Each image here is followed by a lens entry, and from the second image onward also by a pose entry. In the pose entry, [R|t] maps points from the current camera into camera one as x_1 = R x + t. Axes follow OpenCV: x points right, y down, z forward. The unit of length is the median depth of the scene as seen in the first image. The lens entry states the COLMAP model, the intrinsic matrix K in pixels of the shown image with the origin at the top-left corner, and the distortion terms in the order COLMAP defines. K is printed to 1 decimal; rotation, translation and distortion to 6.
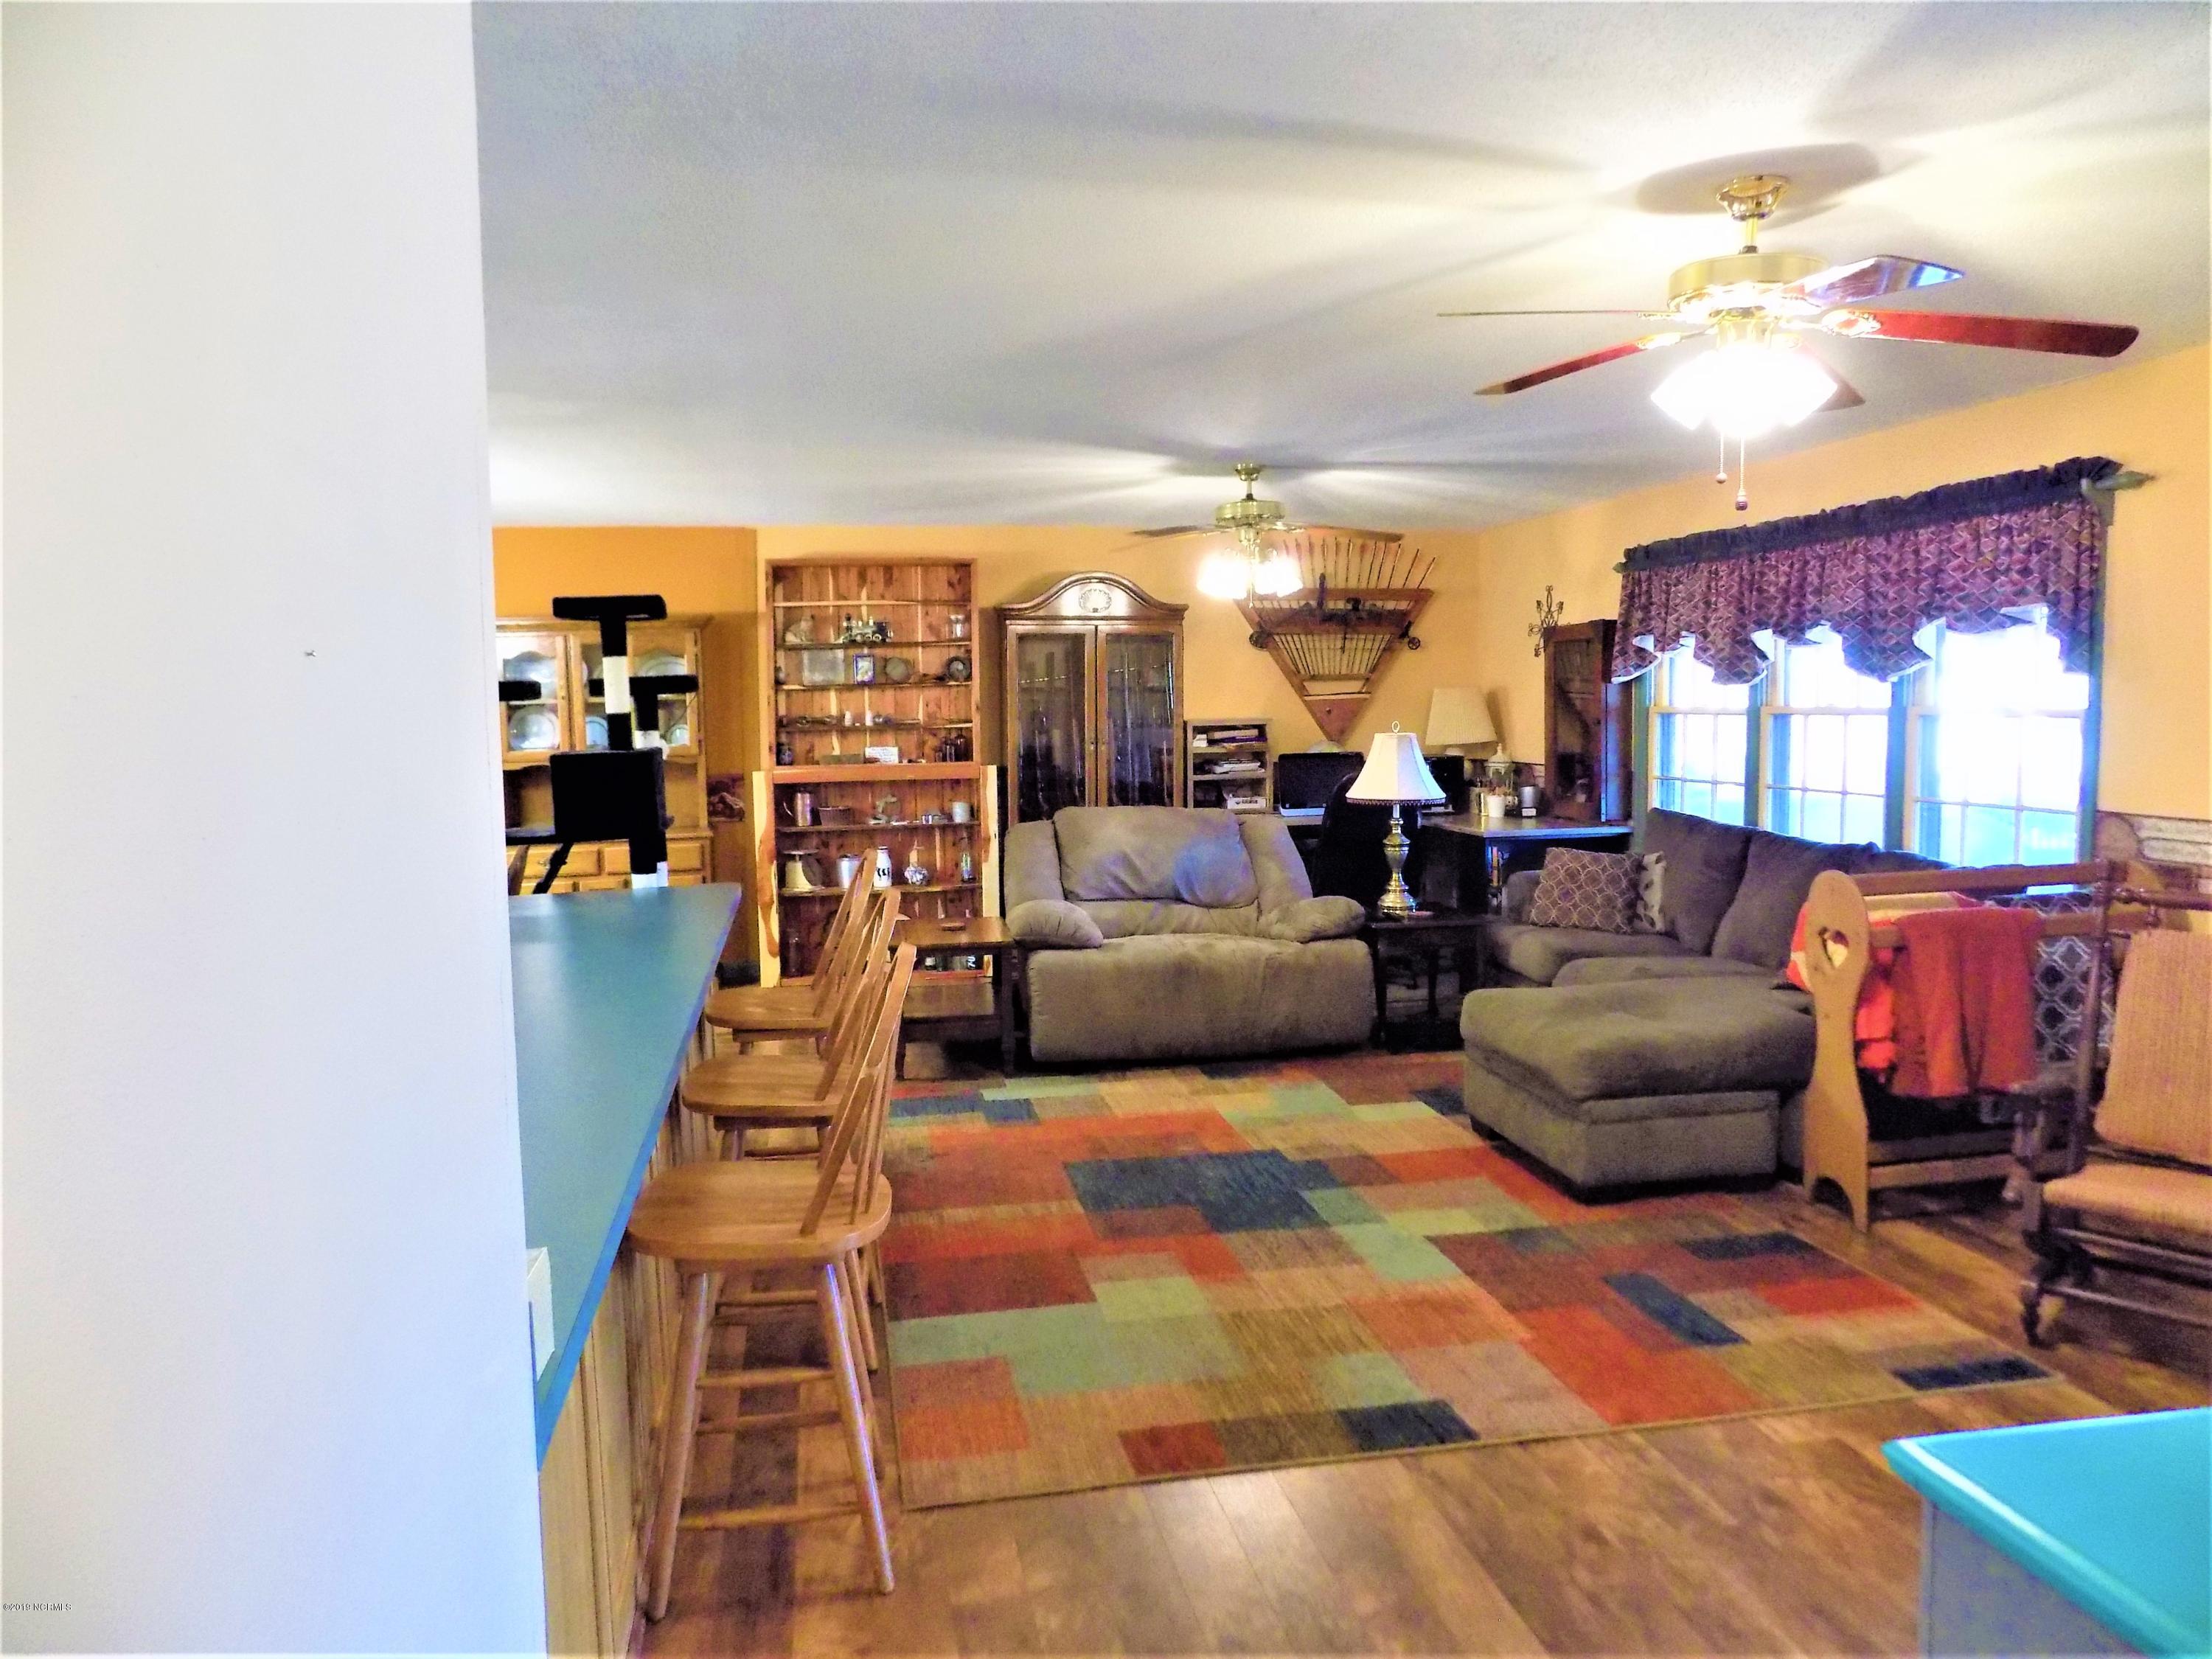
lens RADIAL K [[1503.4, 0, 1102.0], [0, 1503.4, 799.1], [0, 0, 1]] dist [-0.071551, 0.076559]
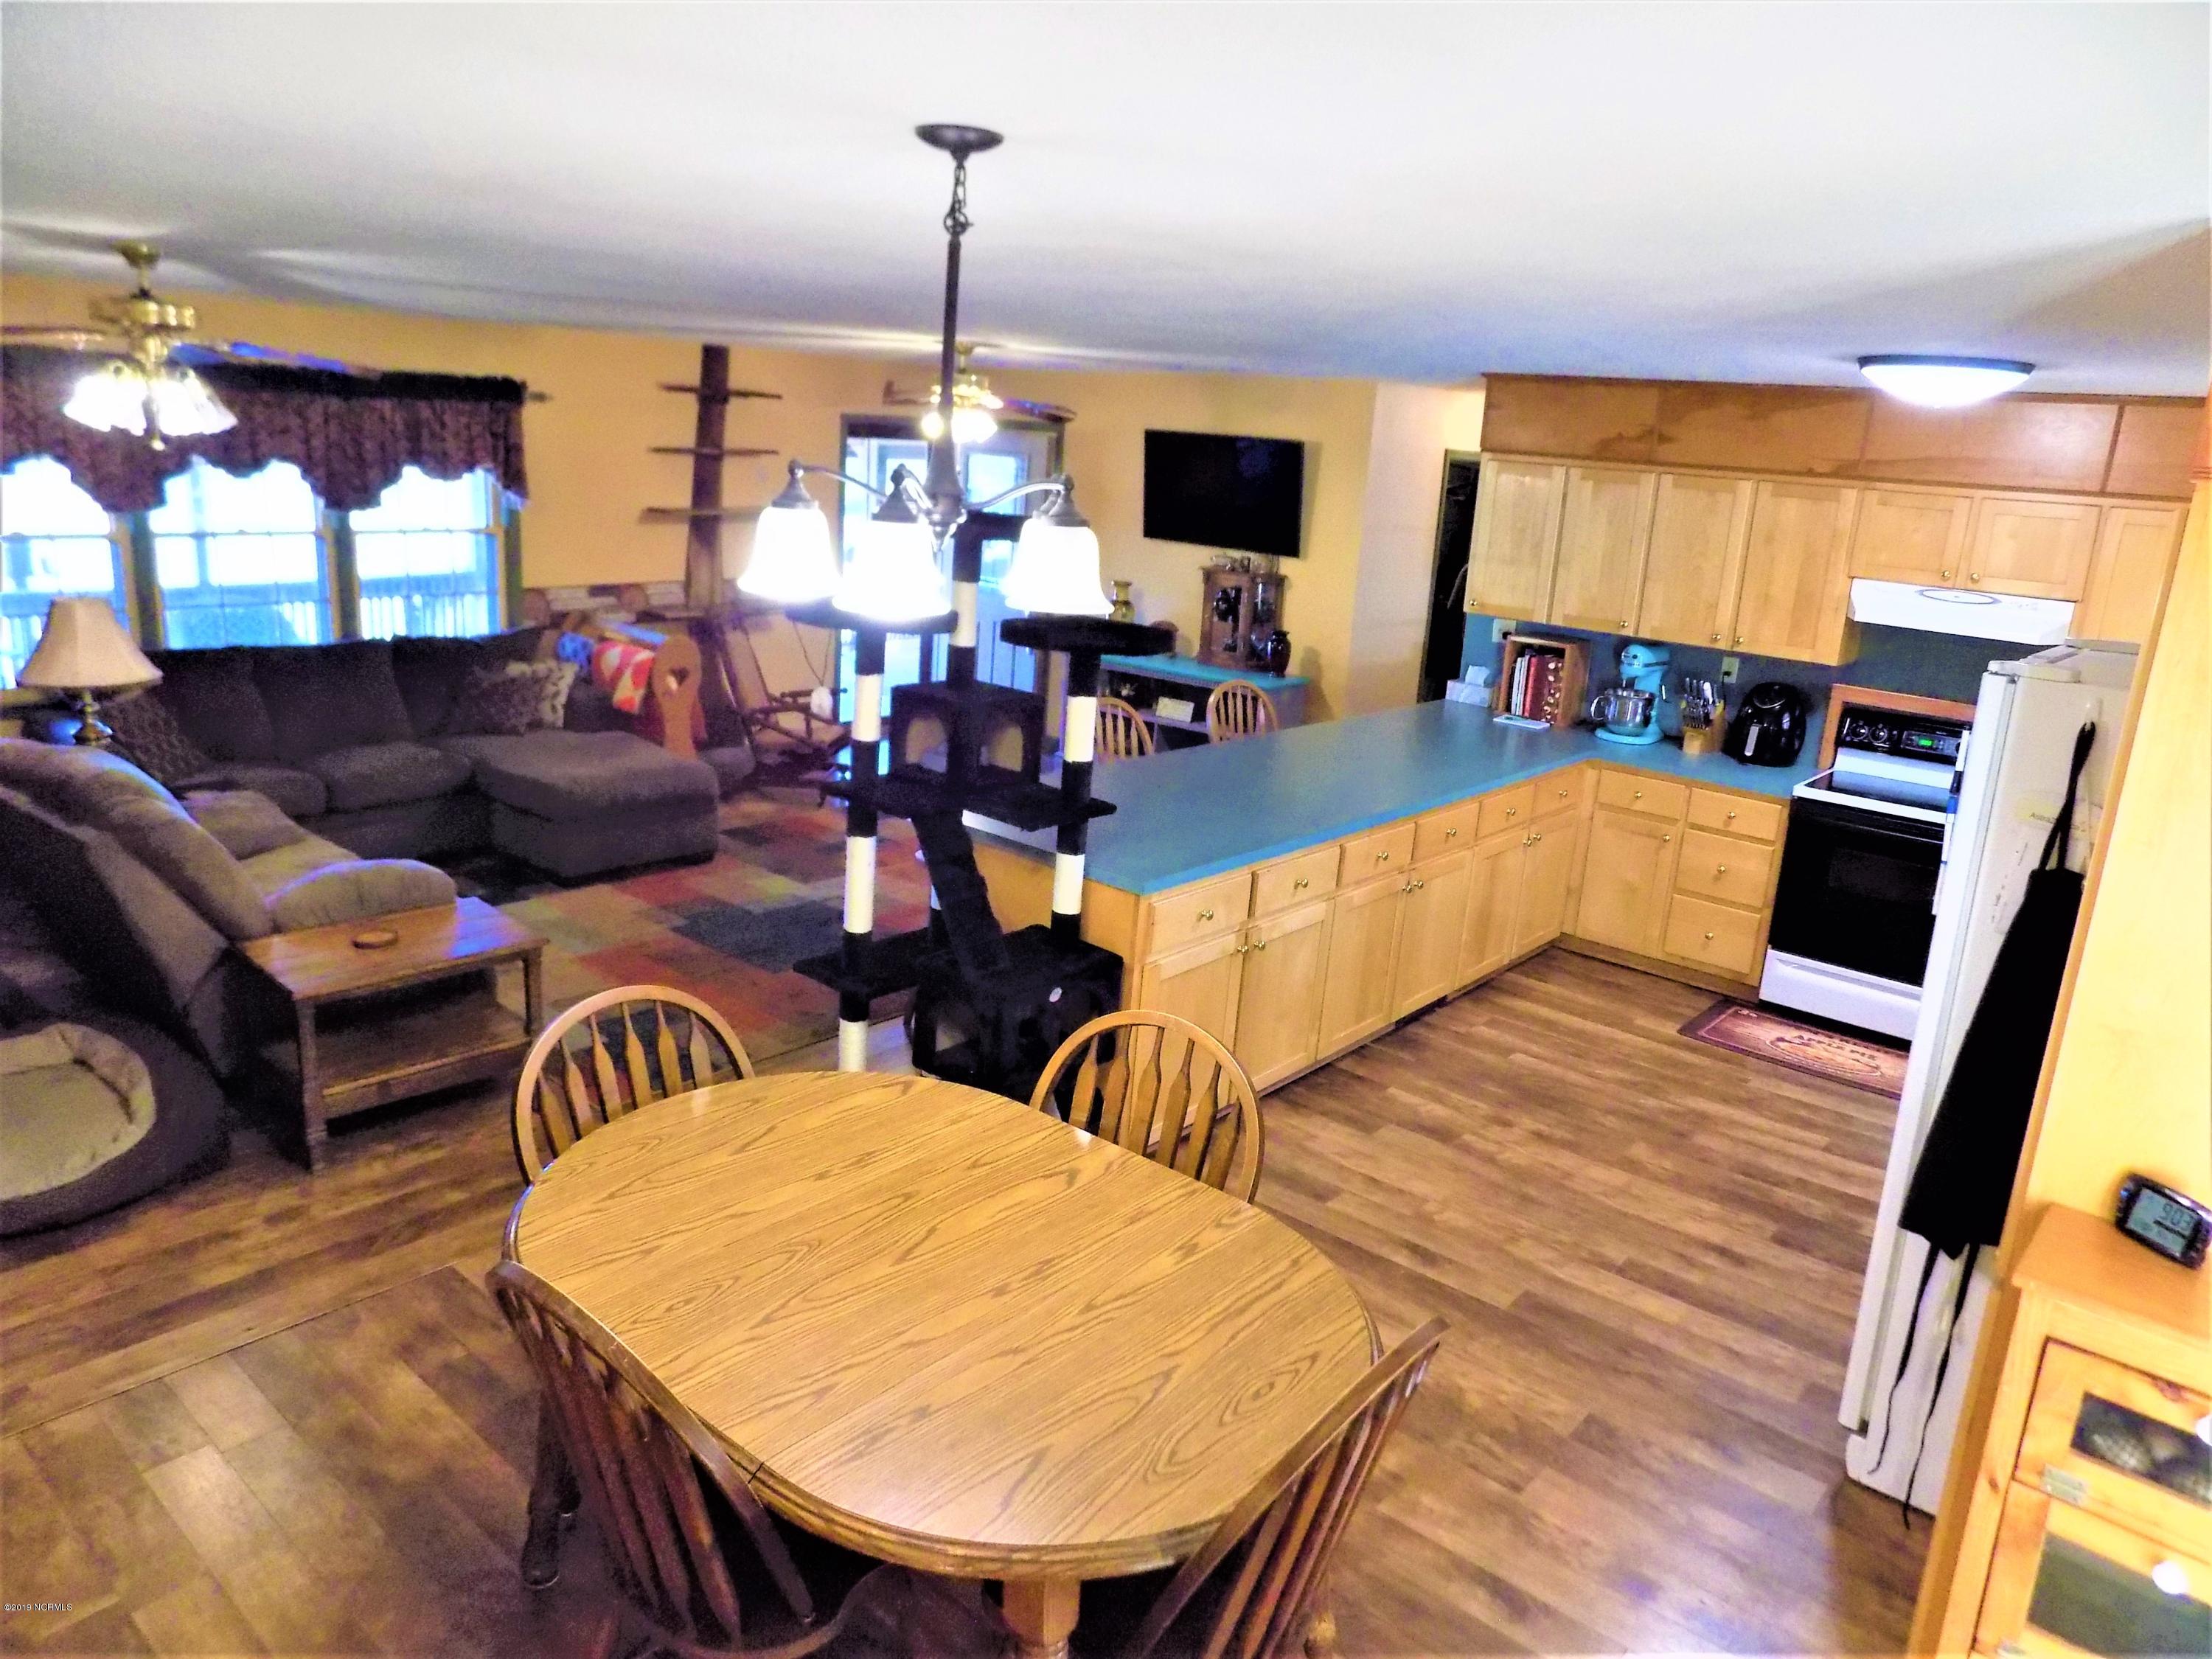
lens RADIAL K [[1487.3, 0, 1115.3], [0, 1487.3, 818.0], [0, 0, 1]] dist [-0.078004, 0.069119]
pose [[-0.625015, -0.216421, 0.750012, -1.123956], [0.000426, 0.960705, 0.277572, -0.215063], [-0.780612, 0.173806, -0.600363, 1.576963]]
